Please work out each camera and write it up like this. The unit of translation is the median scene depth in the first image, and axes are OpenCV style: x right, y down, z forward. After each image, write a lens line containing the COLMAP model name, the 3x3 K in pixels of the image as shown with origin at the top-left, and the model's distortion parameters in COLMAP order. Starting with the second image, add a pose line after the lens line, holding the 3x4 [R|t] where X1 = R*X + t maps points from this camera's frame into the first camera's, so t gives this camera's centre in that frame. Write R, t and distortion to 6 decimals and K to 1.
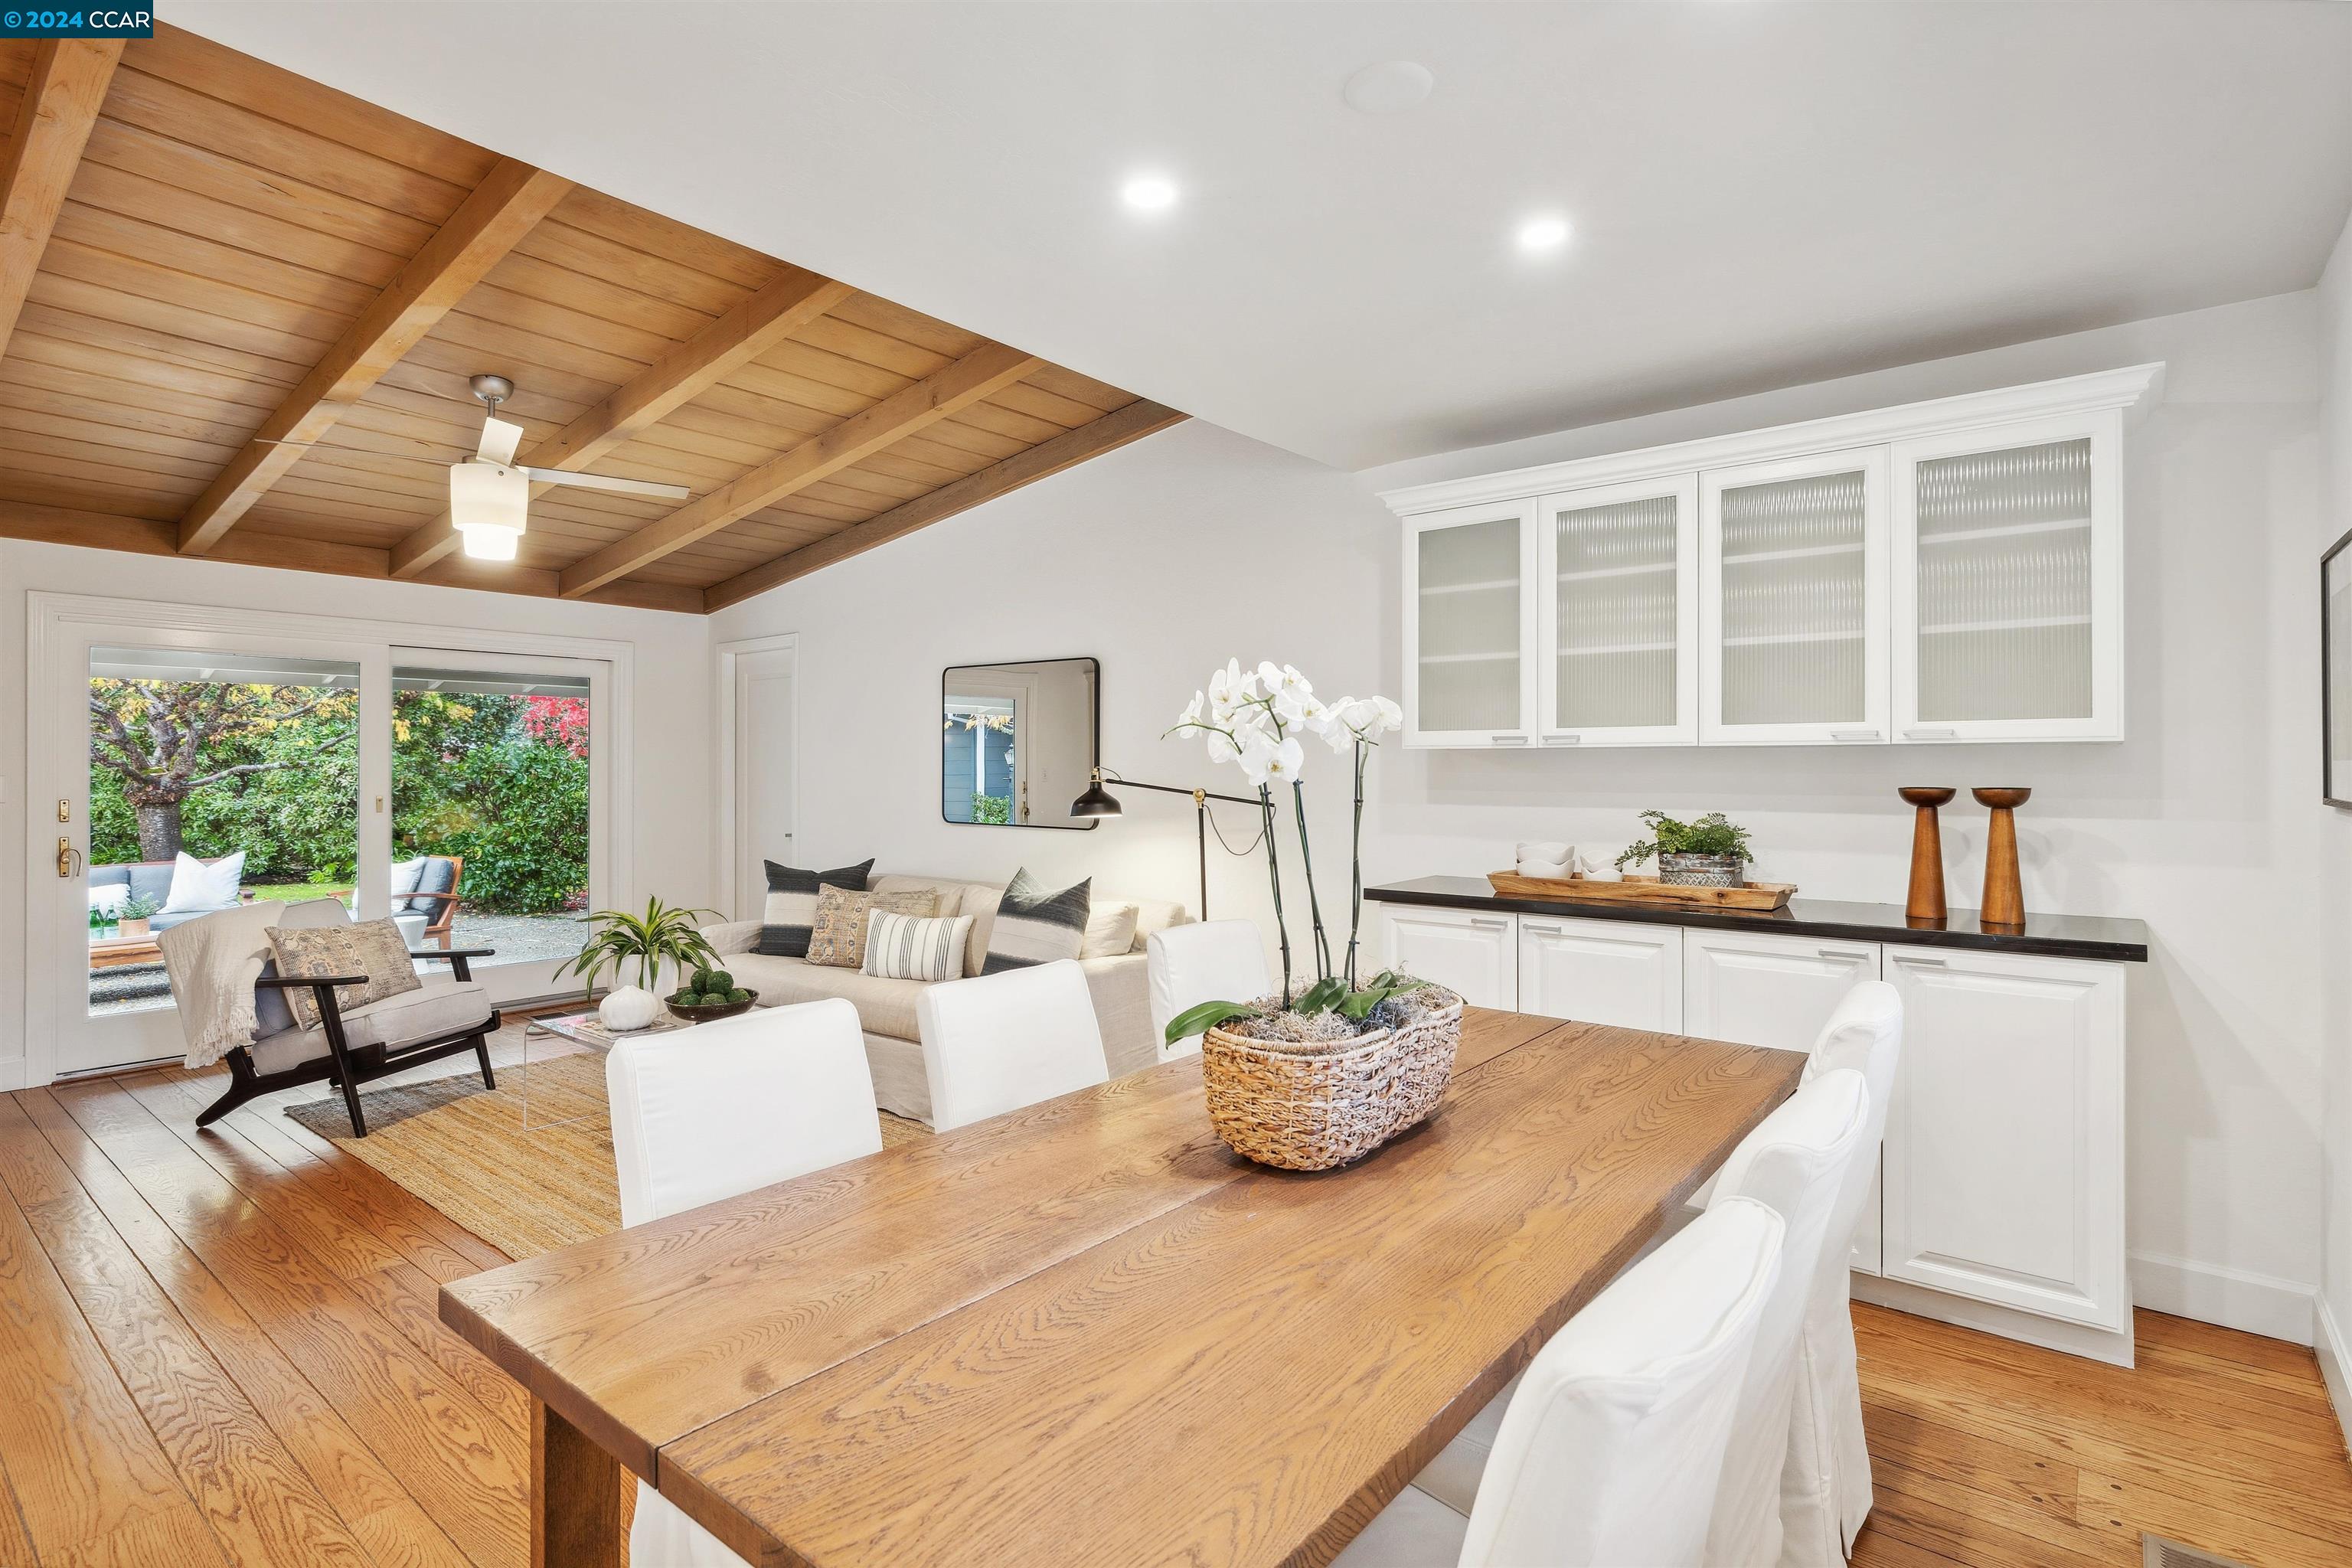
lens RADIAL K [[1122.4, 0, 1194.0], [0, 1122.4, 768.5], [0, 0, 1]] dist [-0.003641, 0.001822]
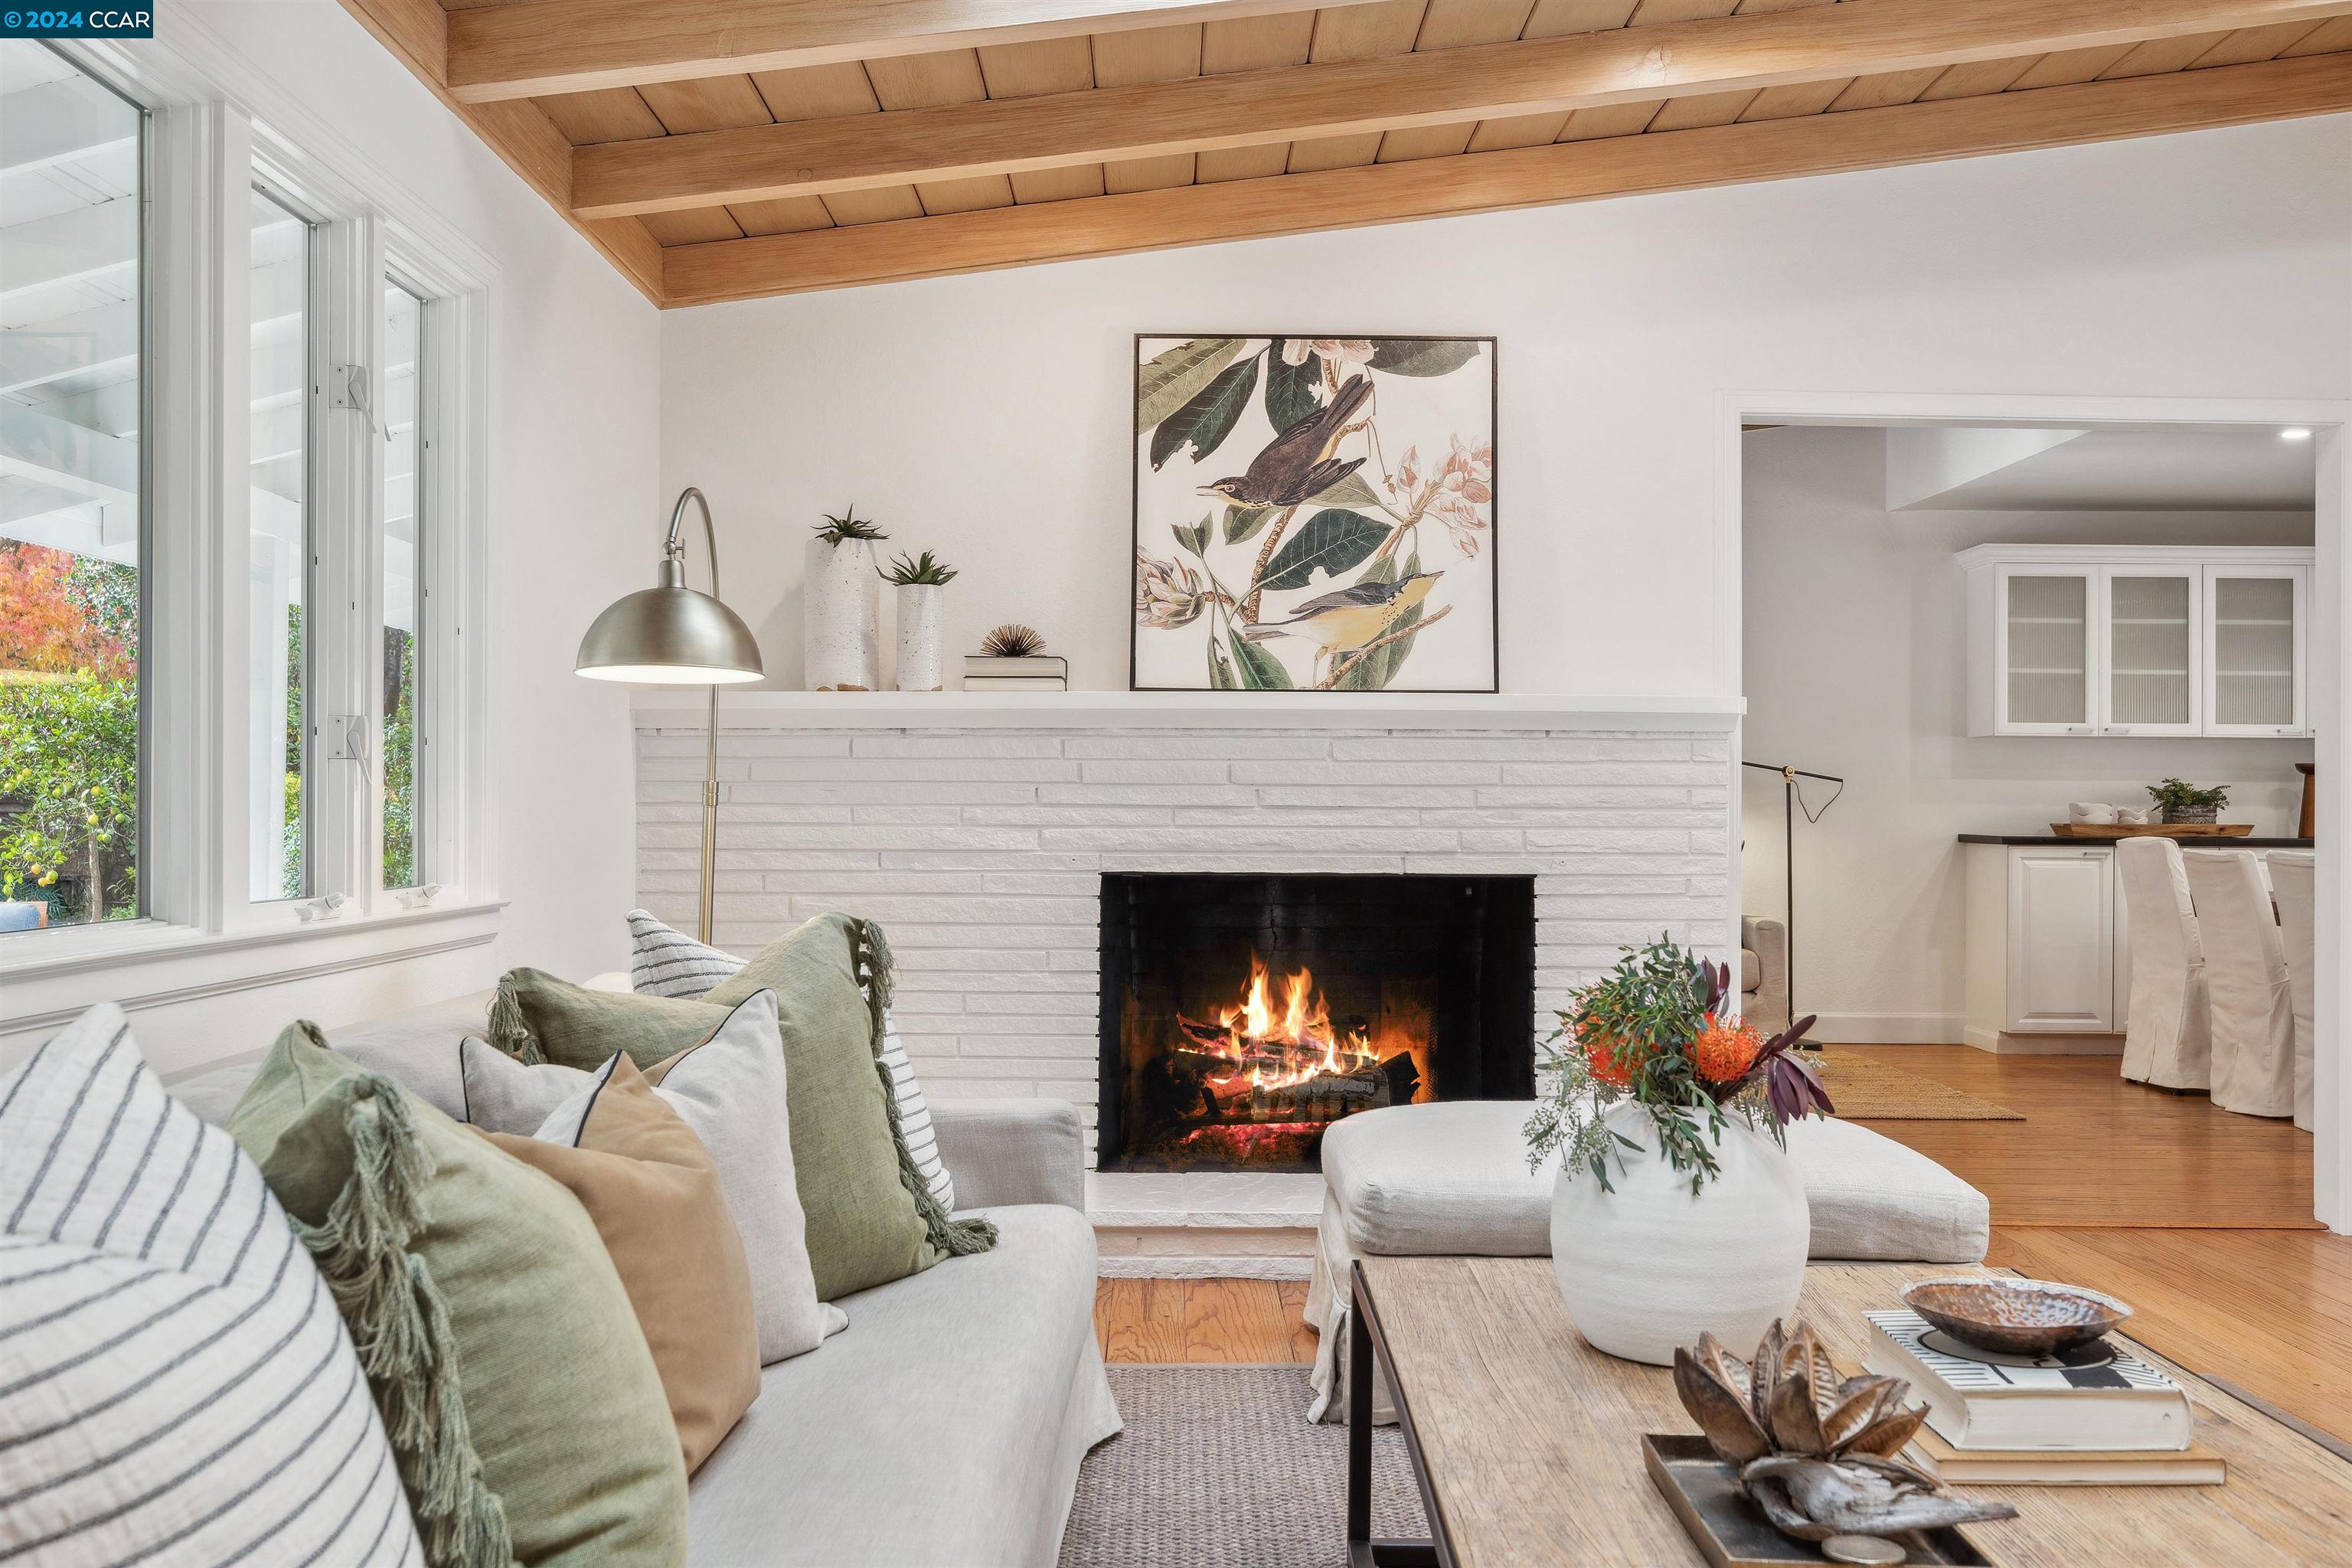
lens RADIAL K [[2116.1, 0, 1170.0], [0, 2116.1, 800.0], [0, 0, 1]] dist [0.010570, -0.004332]
pose [[0.787734, -0.002347, 0.616011, -2.536333], [-0.004348, 0.999947, 0.009369, 0.047613], [-0.616000, -0.010058, 0.787682, -0.468278]]
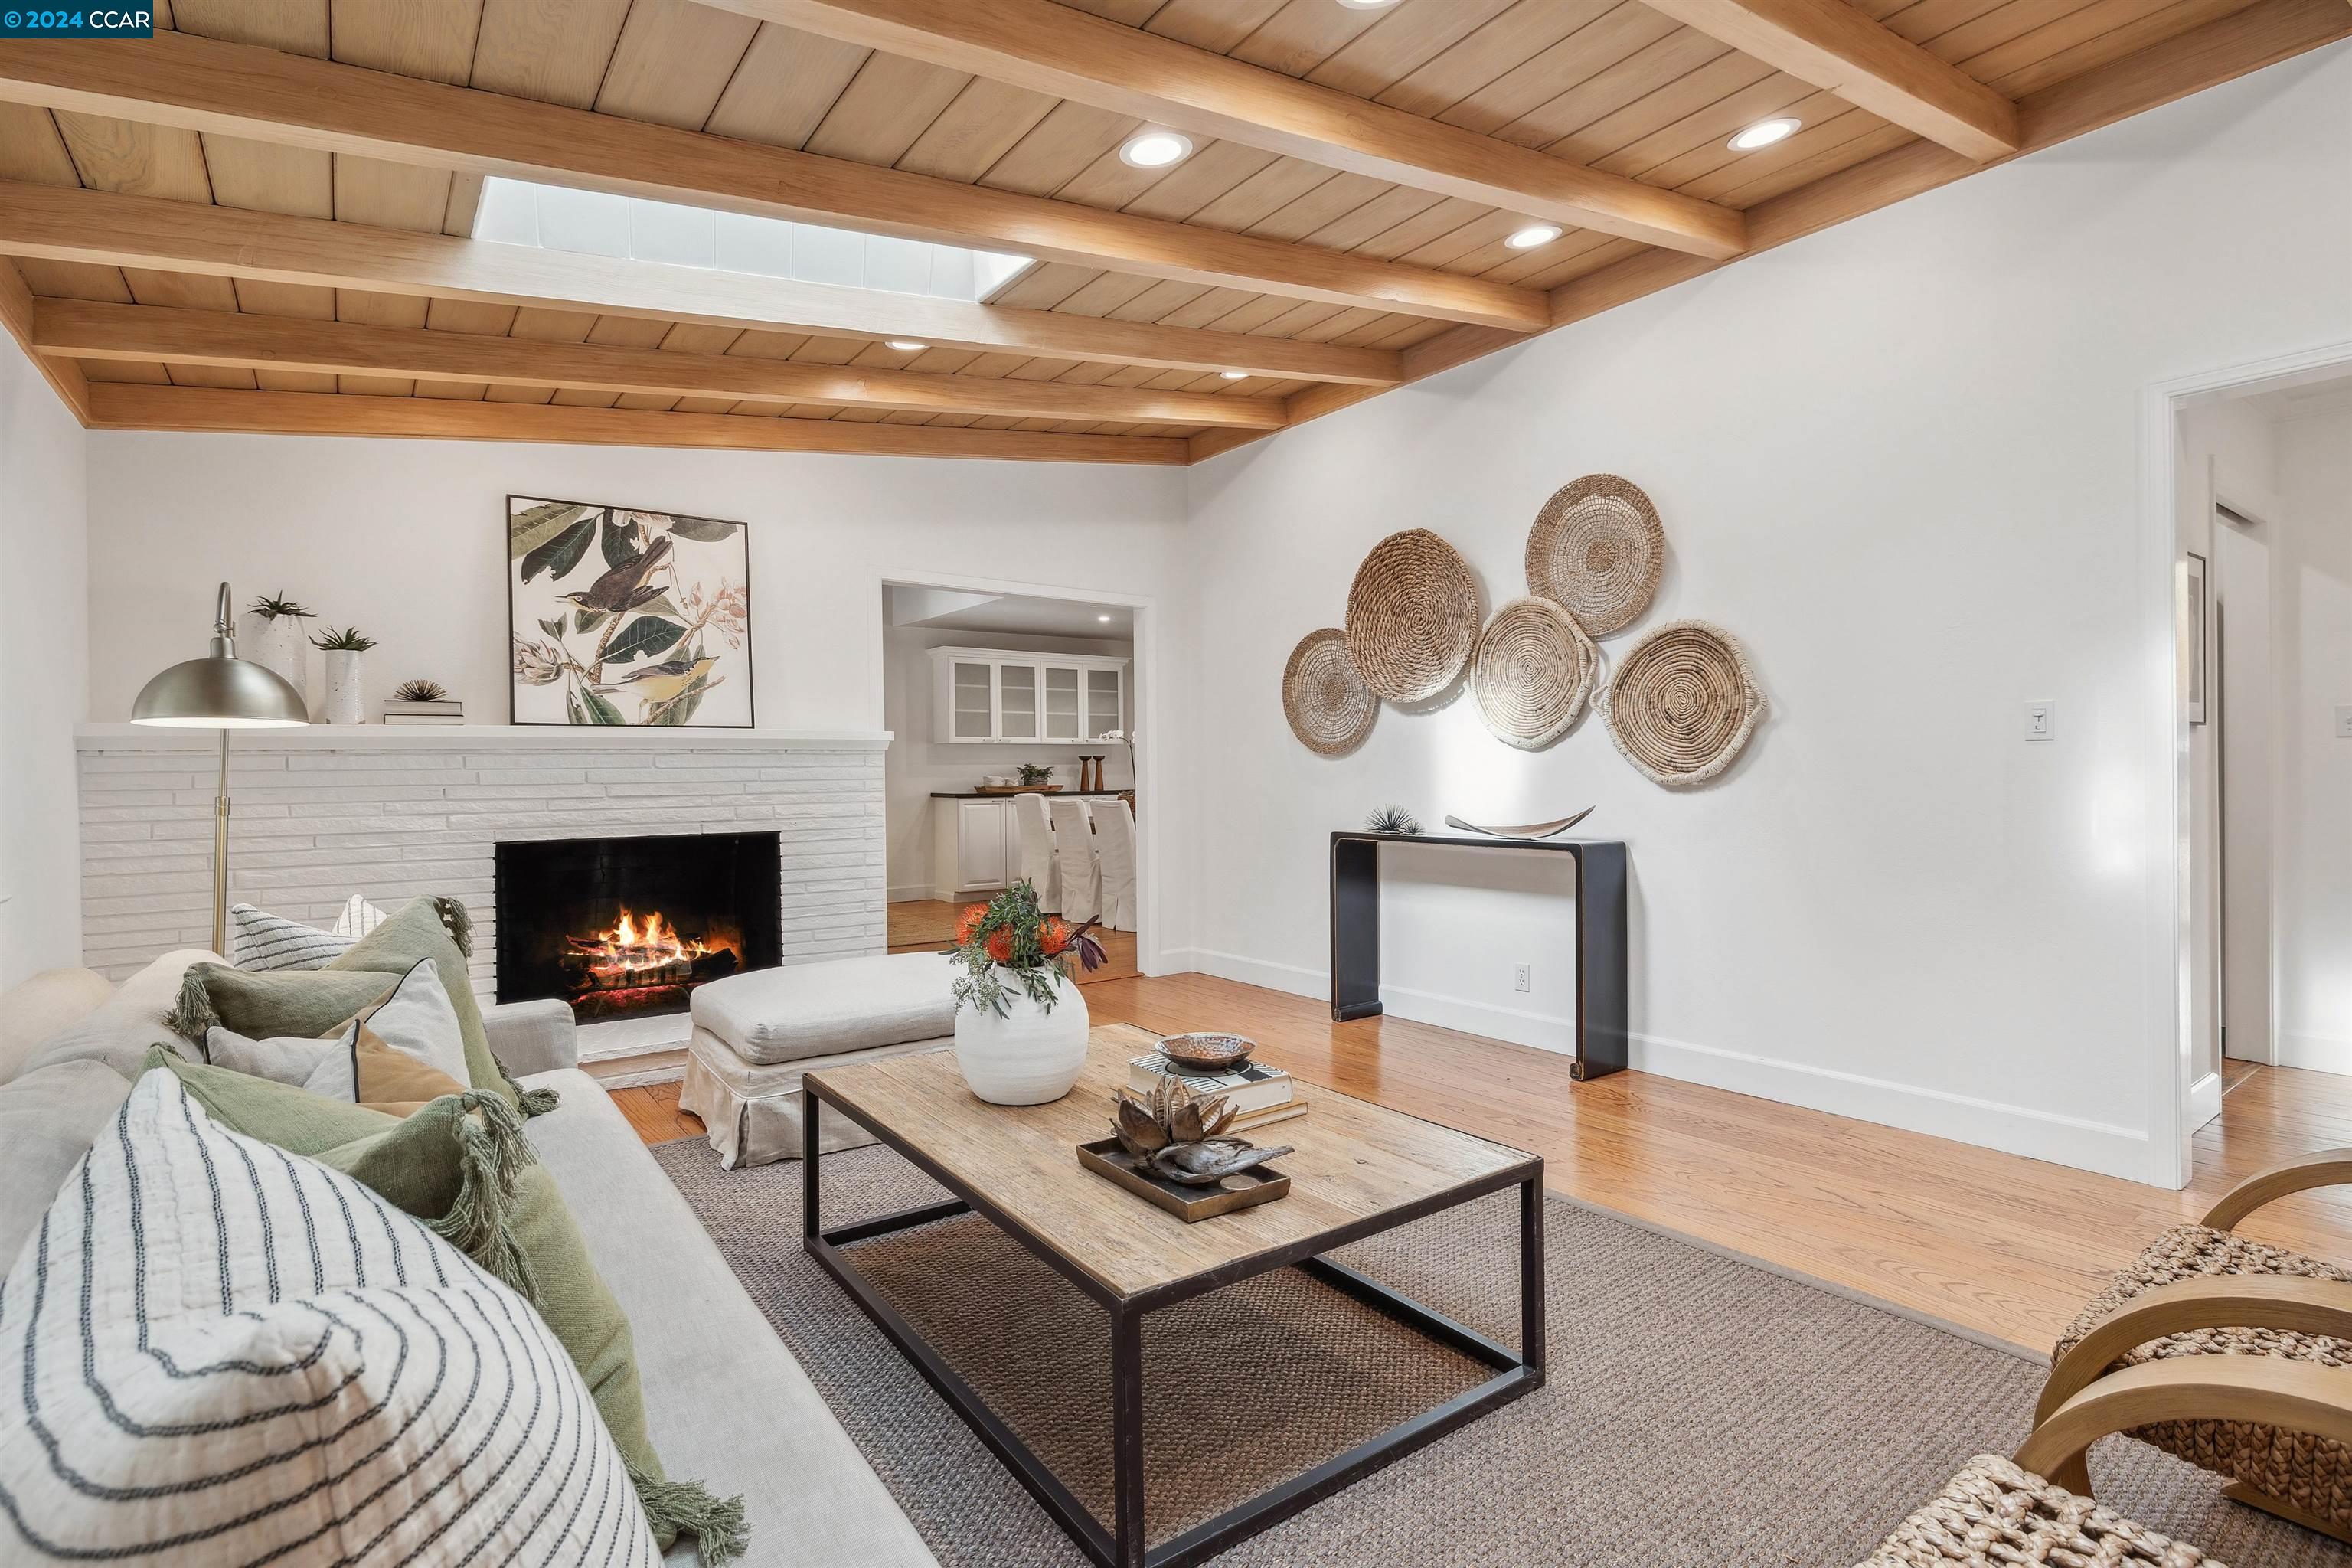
lens RADIAL K [[1122.4, 0, 1165.0], [0, 1122.4, 780.3], [0, 0, 1]] dist [-0.003641, 0.001822]
pose [[0.275648, -0.021743, 0.961013, -2.637847], [0.004014, 0.999761, 0.021468, 0.018350], [-0.961250, -0.002060, 0.275670, -0.277163]]
